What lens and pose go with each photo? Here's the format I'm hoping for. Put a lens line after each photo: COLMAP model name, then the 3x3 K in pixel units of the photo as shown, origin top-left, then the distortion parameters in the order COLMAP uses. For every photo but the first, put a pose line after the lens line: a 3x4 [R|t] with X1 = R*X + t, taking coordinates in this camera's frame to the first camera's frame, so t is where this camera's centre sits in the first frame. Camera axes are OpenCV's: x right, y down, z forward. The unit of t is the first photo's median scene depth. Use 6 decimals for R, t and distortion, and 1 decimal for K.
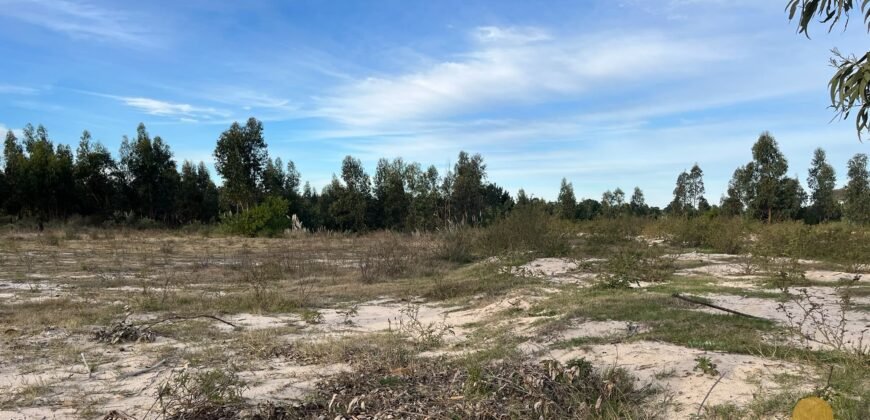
lens RADIAL K [[595.7, 0, 413.0], [0, 595.7, 197.7], [0, 0, 1]] dist [0.104178, -0.117999]
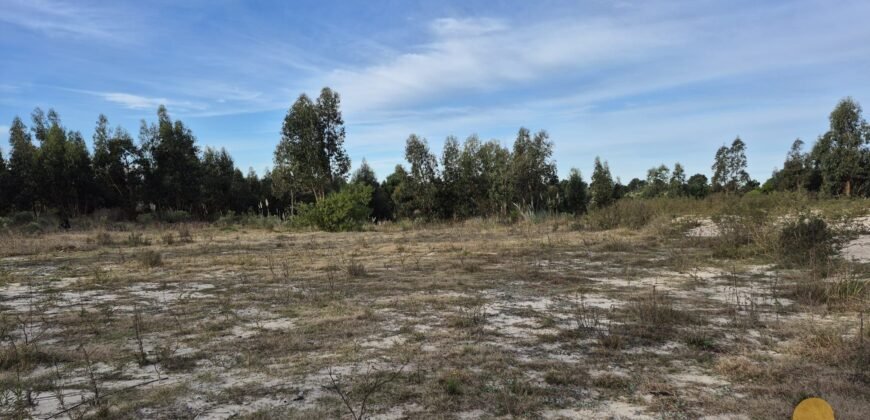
lens RADIAL K [[587.3, 0, 429.2], [0, 587.3, 221.3], [0, 0, 1]] dist [0.075151, -0.086356]
pose [[0.999176, -0.028353, 0.029047, -0.085011], [0.026305, 0.997296, 0.068623, -0.000398], [-0.030914, -0.067803, 0.997220, 0.094688]]
